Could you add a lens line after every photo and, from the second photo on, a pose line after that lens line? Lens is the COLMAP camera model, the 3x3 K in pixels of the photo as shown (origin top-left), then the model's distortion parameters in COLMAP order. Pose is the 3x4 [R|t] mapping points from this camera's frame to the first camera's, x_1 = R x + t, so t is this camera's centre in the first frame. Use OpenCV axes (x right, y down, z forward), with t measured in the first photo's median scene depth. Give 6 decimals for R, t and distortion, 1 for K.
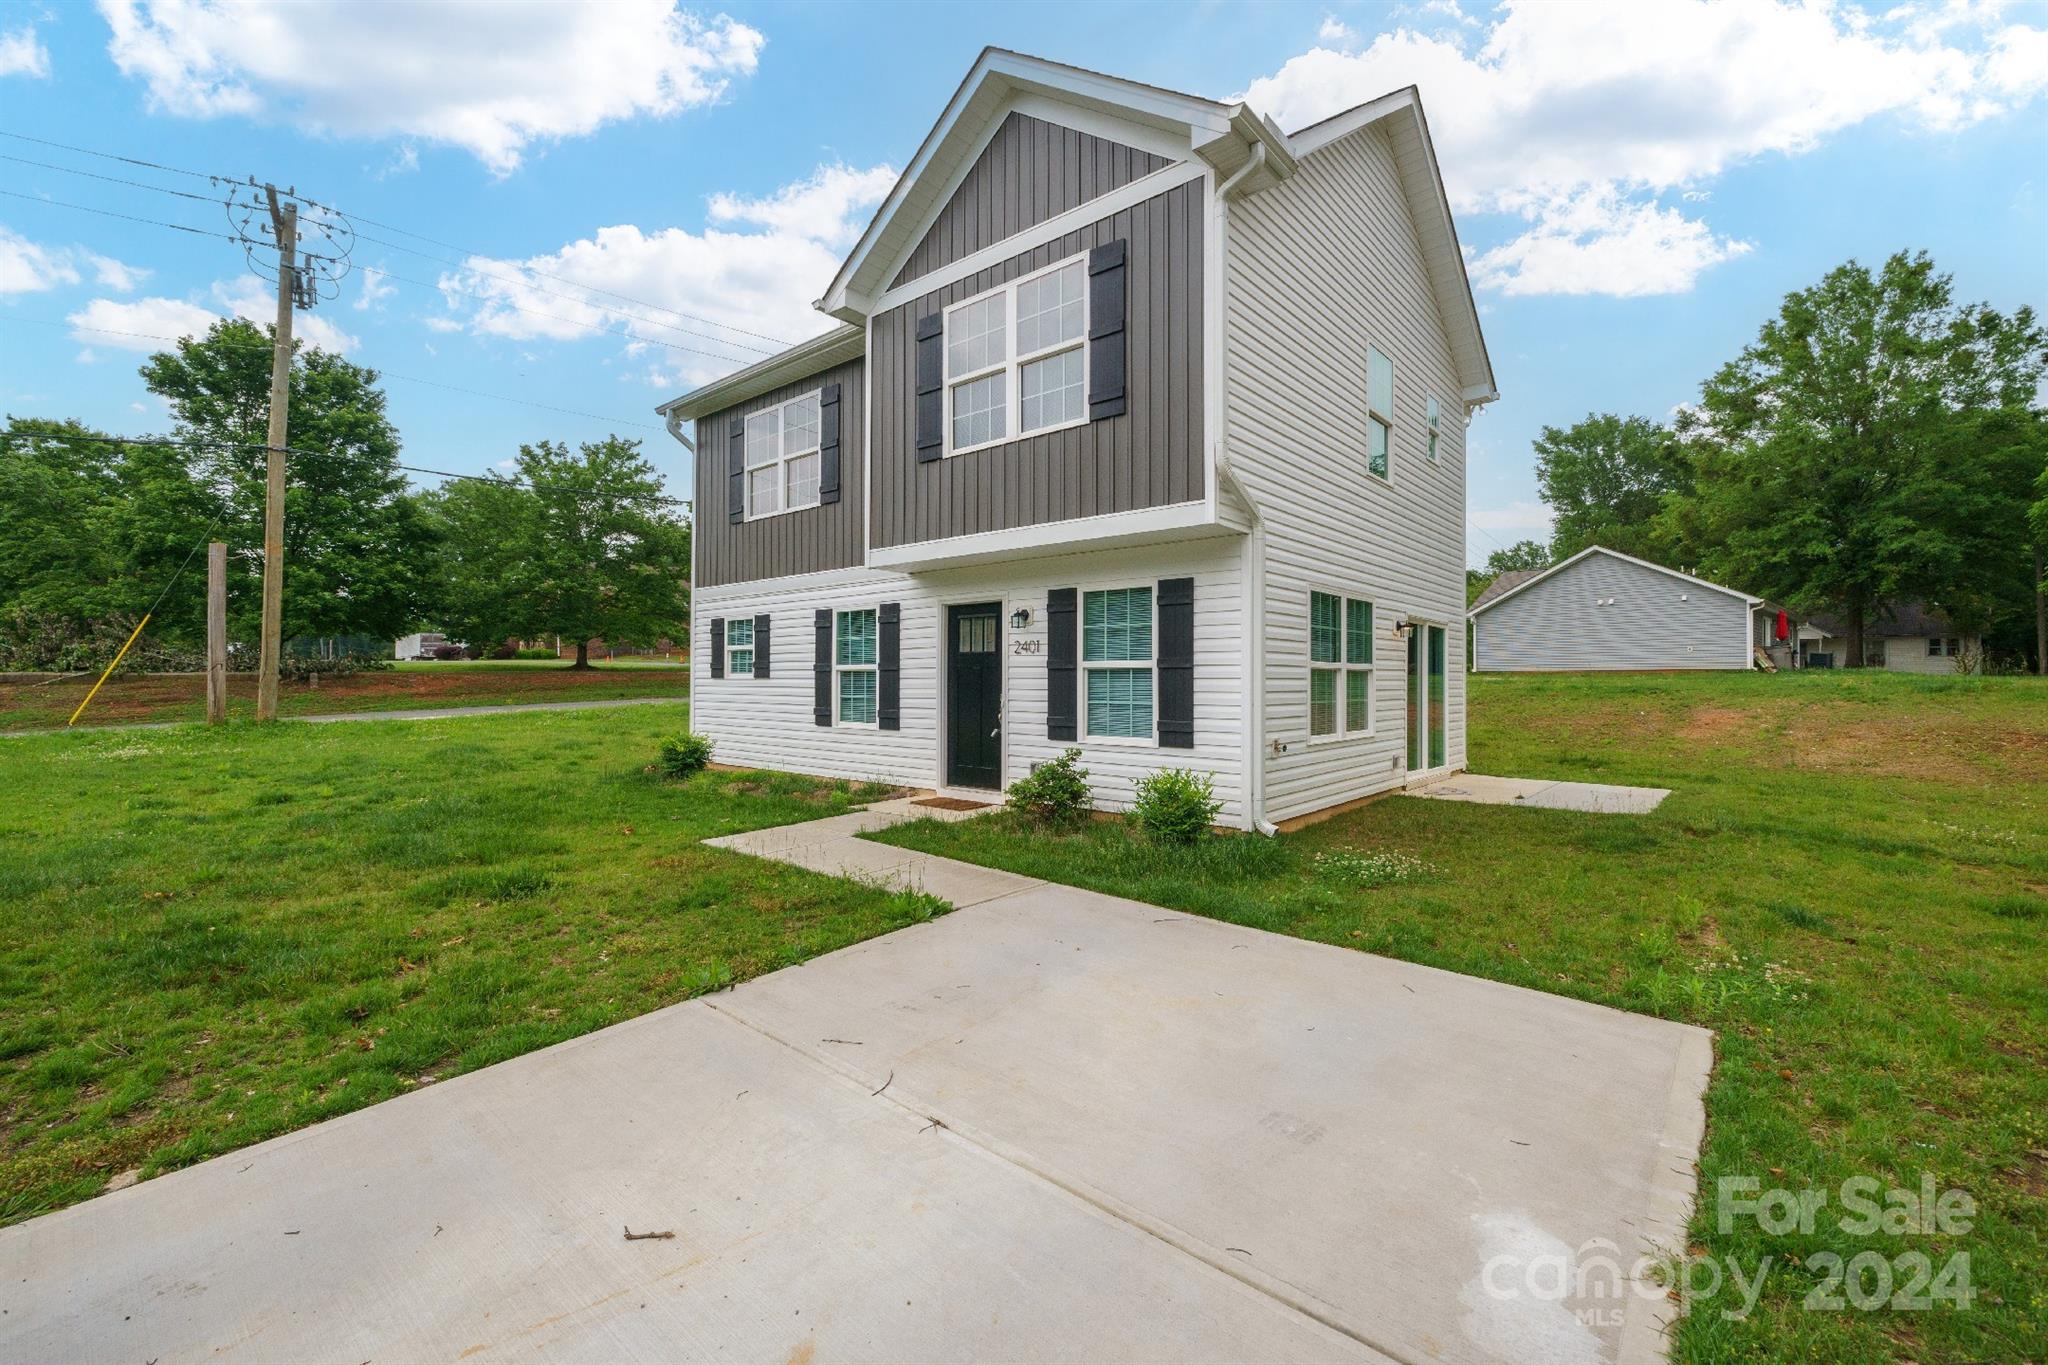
lens RADIAL K [[860.9, 0, 1028.2], [0, 860.9, 682.3], [0, 0, 1]] dist [-0.007863, -0.000079]
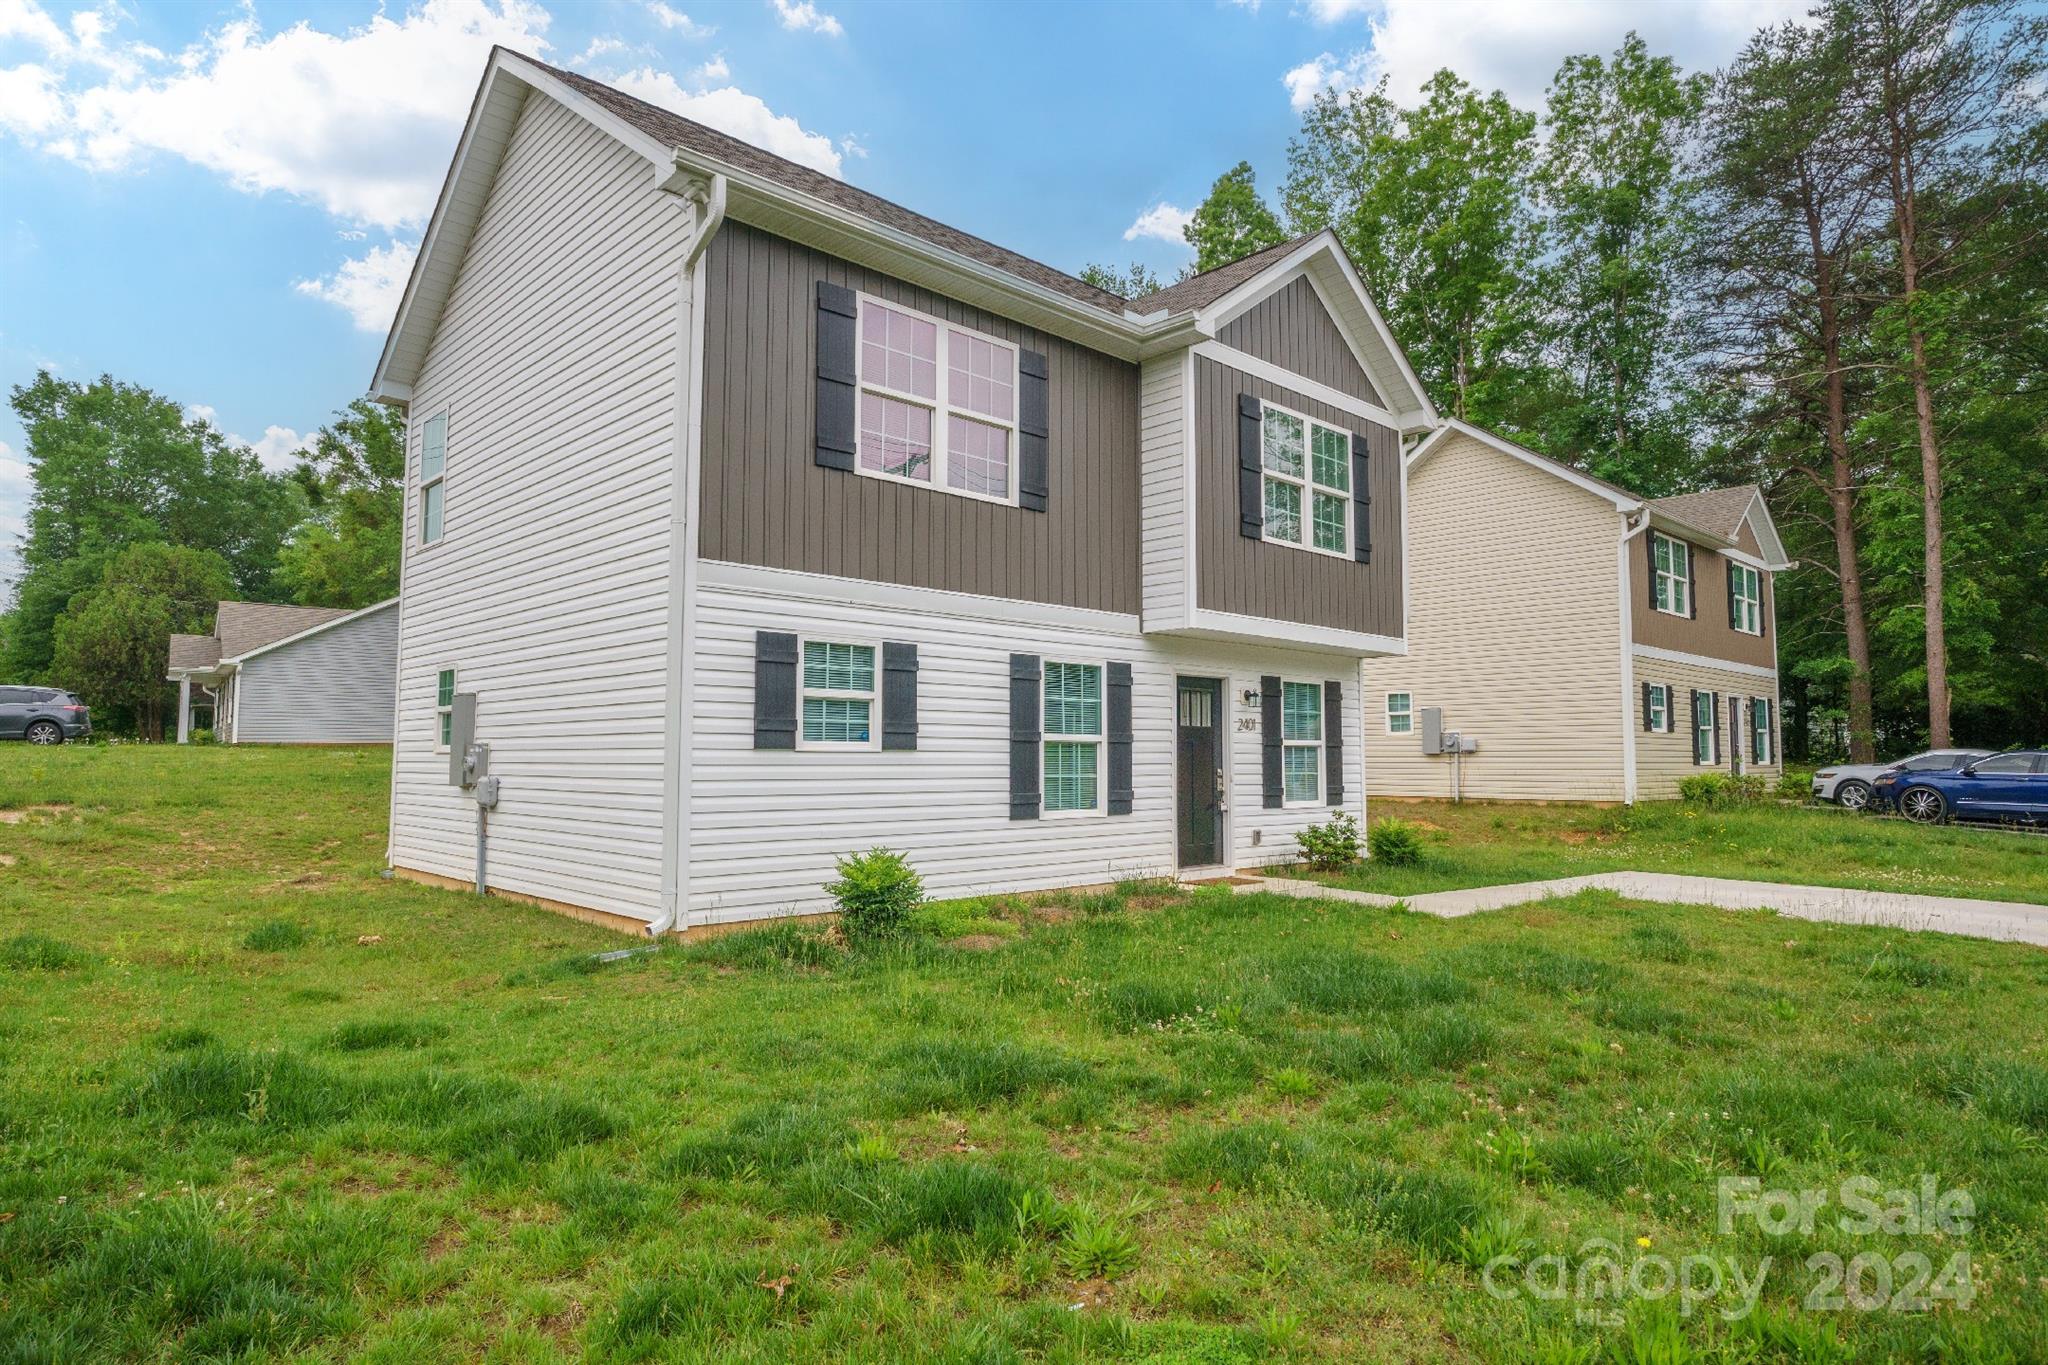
lens RADIAL K [[1165.0, 0, 1020.1], [0, 1165.0, 672.6], [0, 0, 1]] dist [-0.000637, -0.000196]
pose [[0.101798, 0.071406, 0.992239, -1.351247], [-0.001730, 0.997432, -0.071602, -0.000815], [-0.994804, 0.005573, 0.101660, 1.027529]]
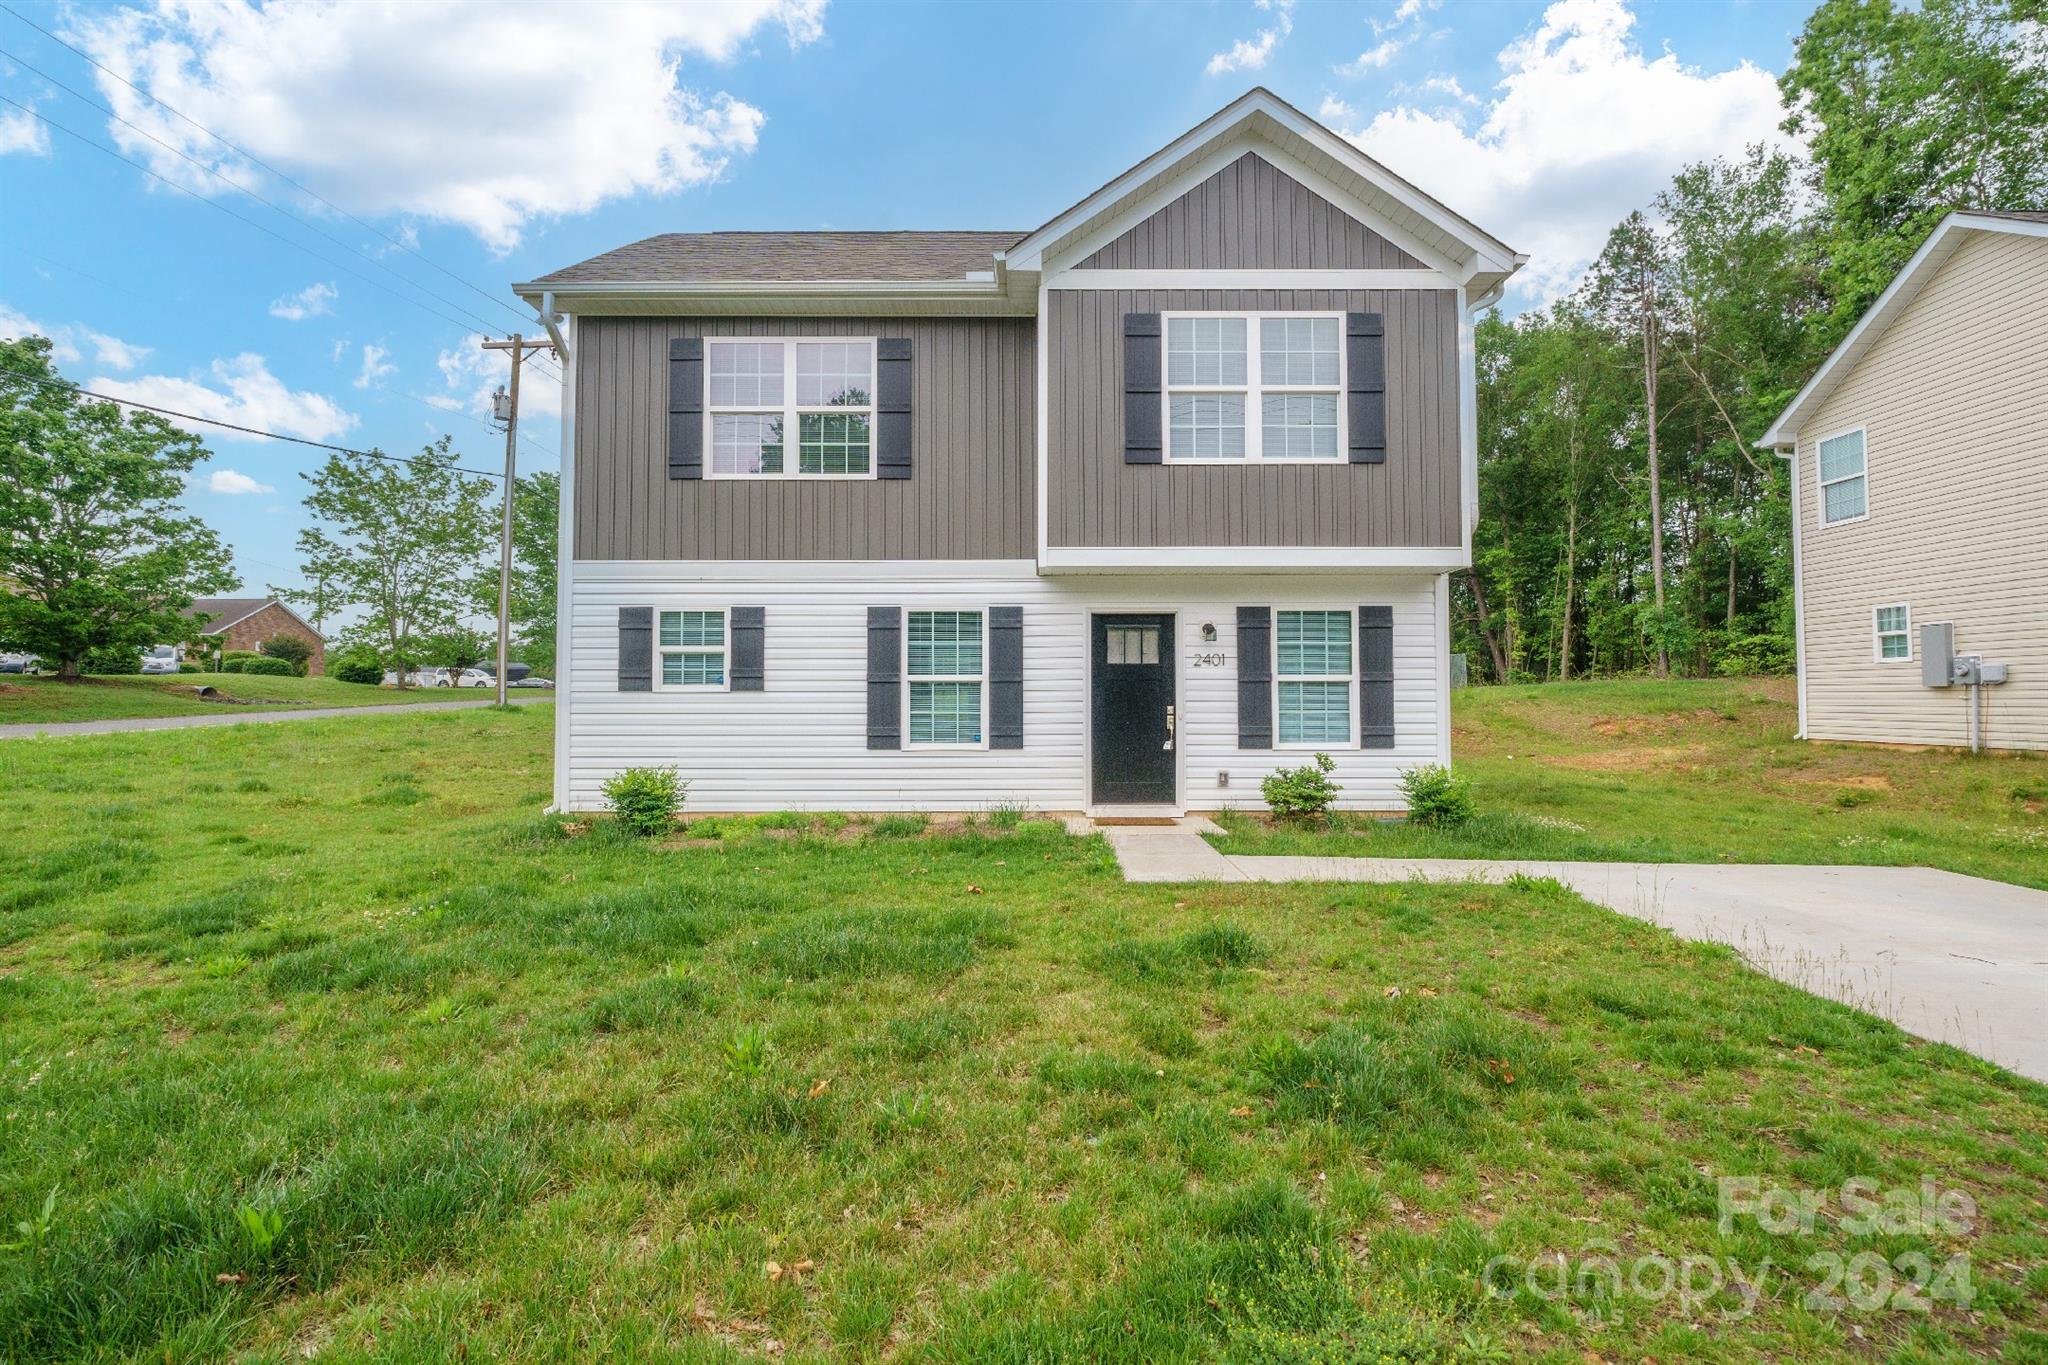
lens RADIAL K [[838.4, 0, 1027.8], [0, 838.4, 669.4], [0, 0, 1]] dist [0.015688, 0.000289]
pose [[0.749133, 0.017910, 0.662177, -0.752681], [0.005823, 0.999418, -0.033619, 0.003090], [-0.662394, 0.029041, 0.748593, 0.353712]]
